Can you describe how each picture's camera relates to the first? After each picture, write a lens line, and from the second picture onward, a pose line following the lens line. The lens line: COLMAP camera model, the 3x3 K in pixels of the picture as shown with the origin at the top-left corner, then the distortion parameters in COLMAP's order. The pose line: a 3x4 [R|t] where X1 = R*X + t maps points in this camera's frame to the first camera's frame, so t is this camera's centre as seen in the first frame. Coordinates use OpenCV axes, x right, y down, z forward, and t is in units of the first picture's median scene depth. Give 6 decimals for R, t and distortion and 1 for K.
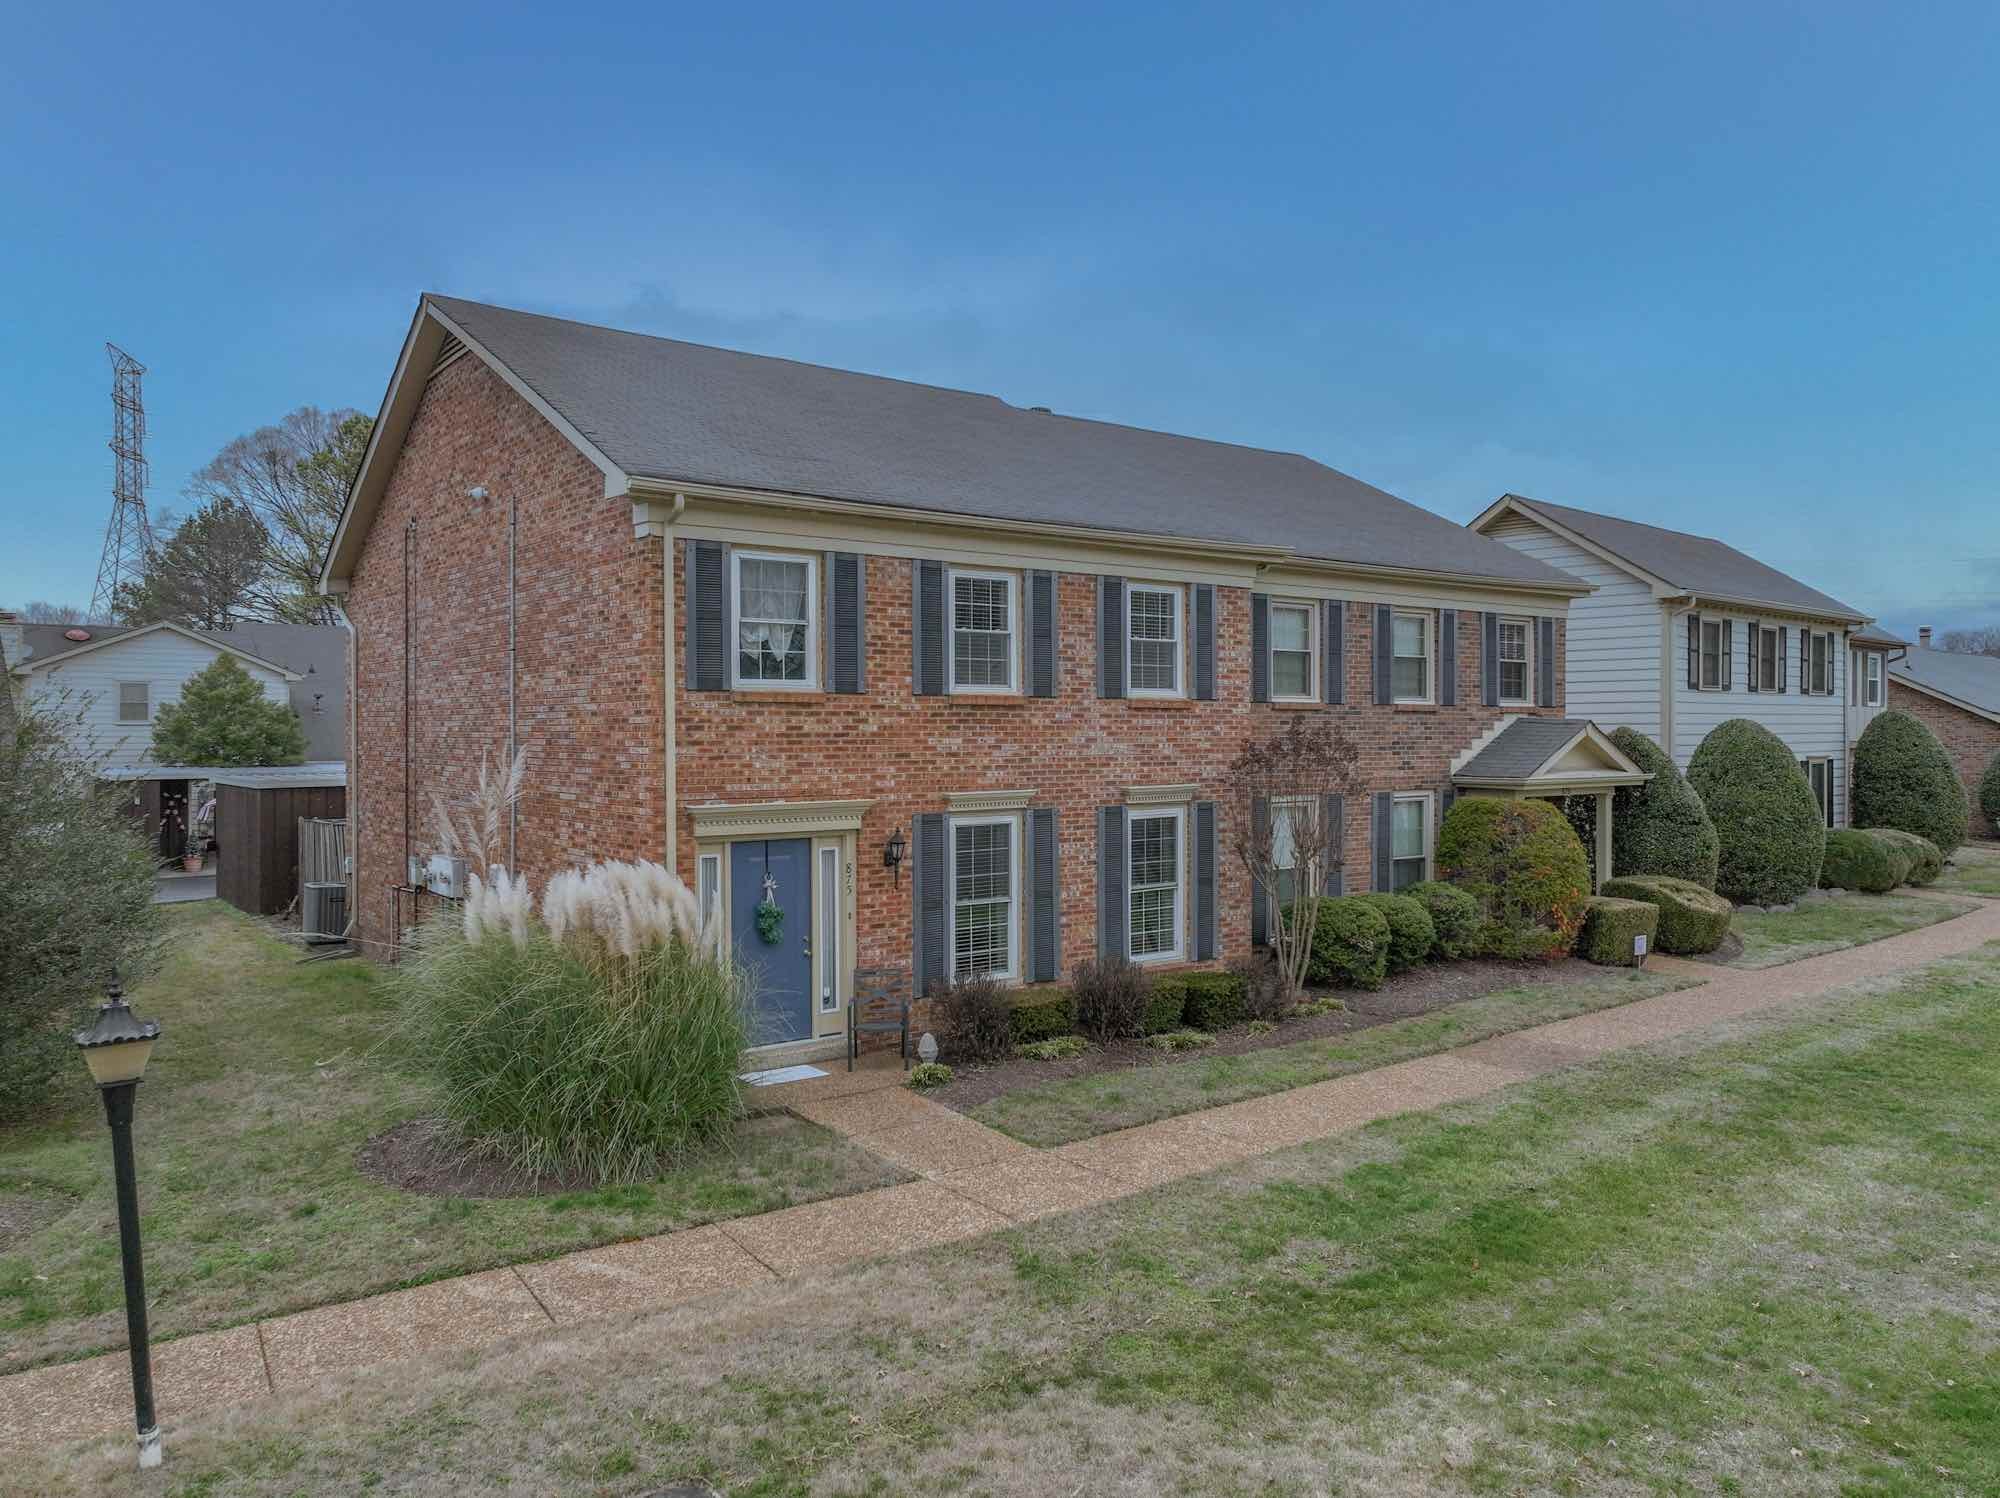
lens RADIAL K [[1441.2, 0, 1000.0], [0, 1441.2, 749.0], [0, 0, 1]] dist [-0.000113, 0.000269]
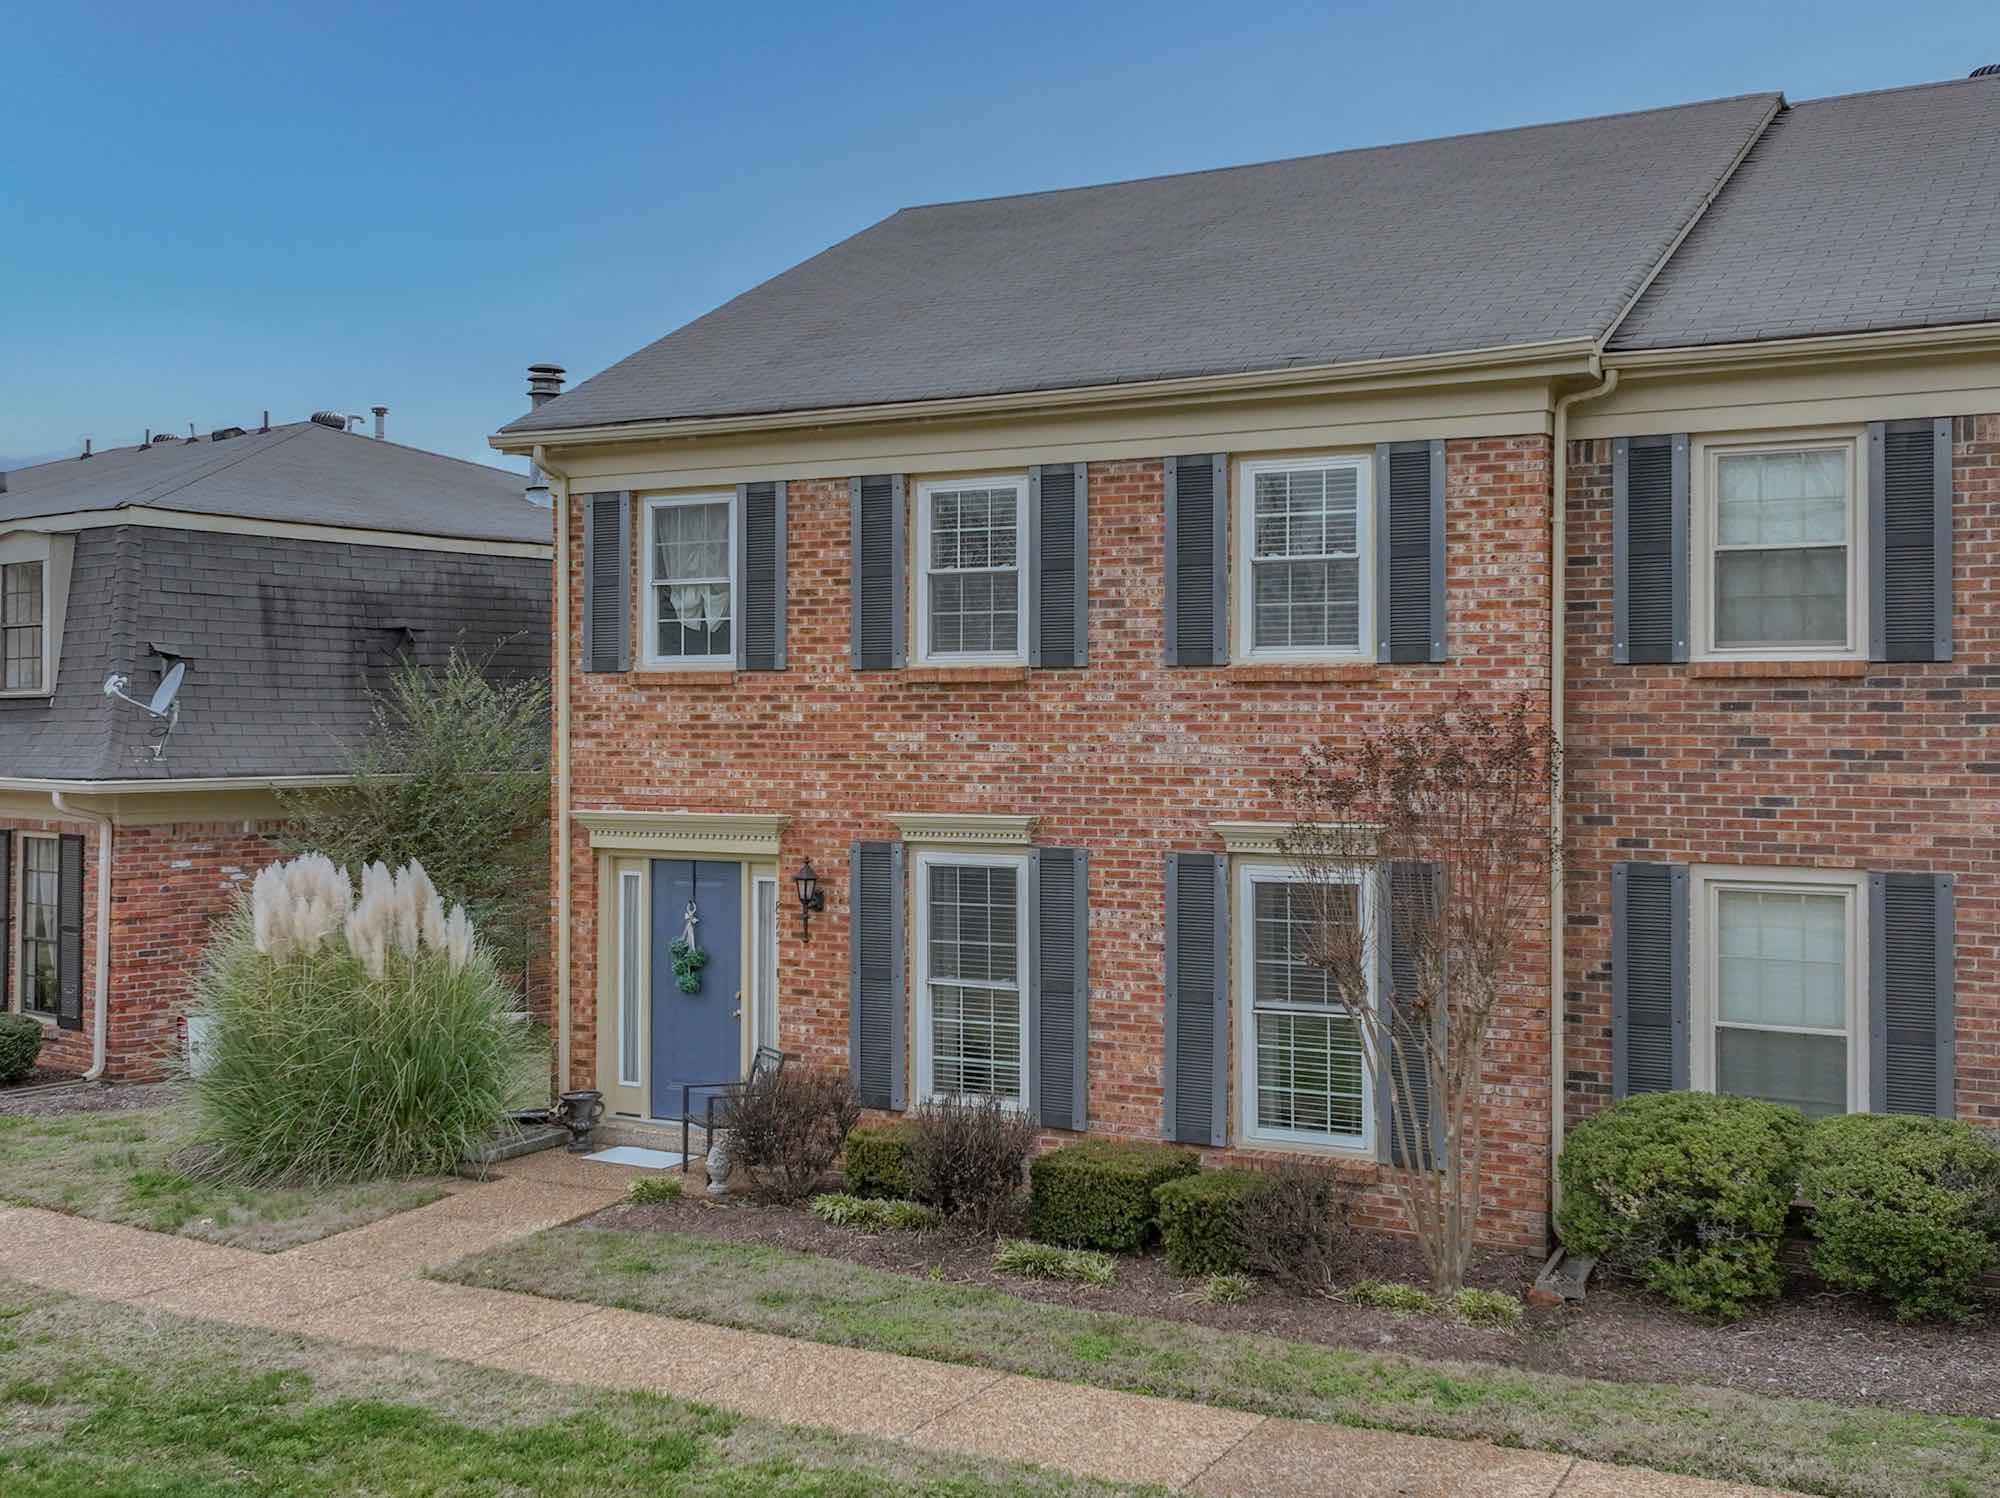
lens RADIAL K [[2154.2, 0, 1000.0], [0, 2154.2, 695.3], [0, 0, 1]] dist [0.003148, 0.010120]
pose [[0.392409, -0.009777, -0.919739, 0.936759], [-0.015148, 0.999739, -0.017090, -0.008590], [0.919666, 0.020639, 0.392159, 0.658642]]
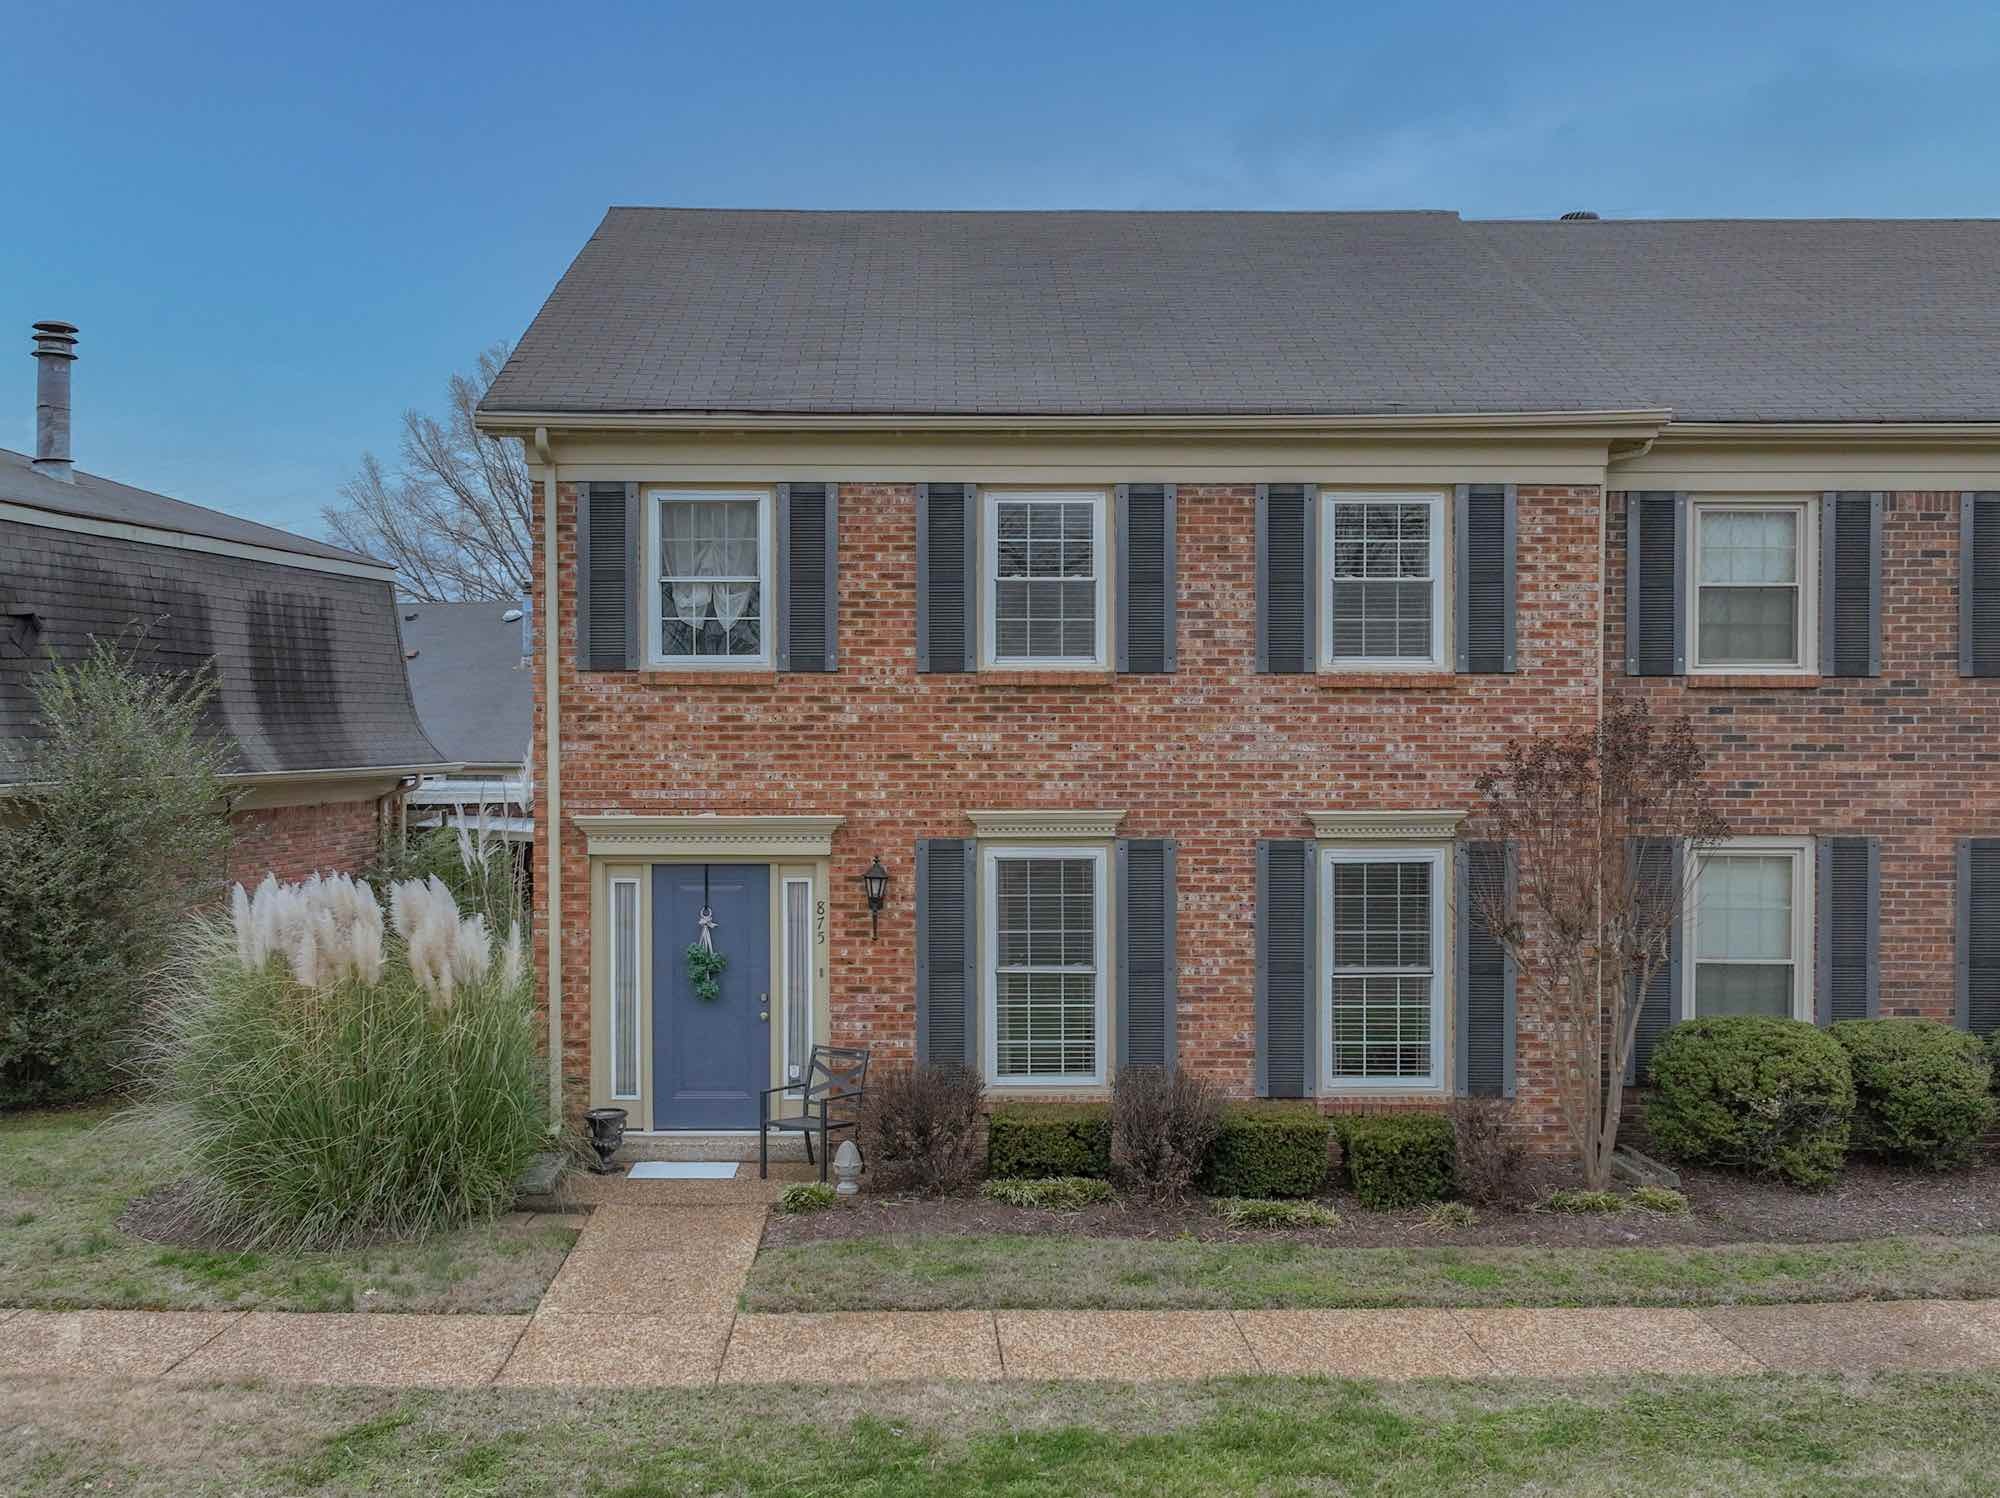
lens RADIAL K [[1984.5, 0, 938.3], [0, 1984.5, 750.9], [0, 0, 1]] dist [0.008781, -0.005506]
pose [[0.793526, 0.011116, -0.608434, 0.553007], [-0.010330, 0.999935, 0.004797, -0.003431], [0.608448, 0.002478, 0.793590, 0.223171]]
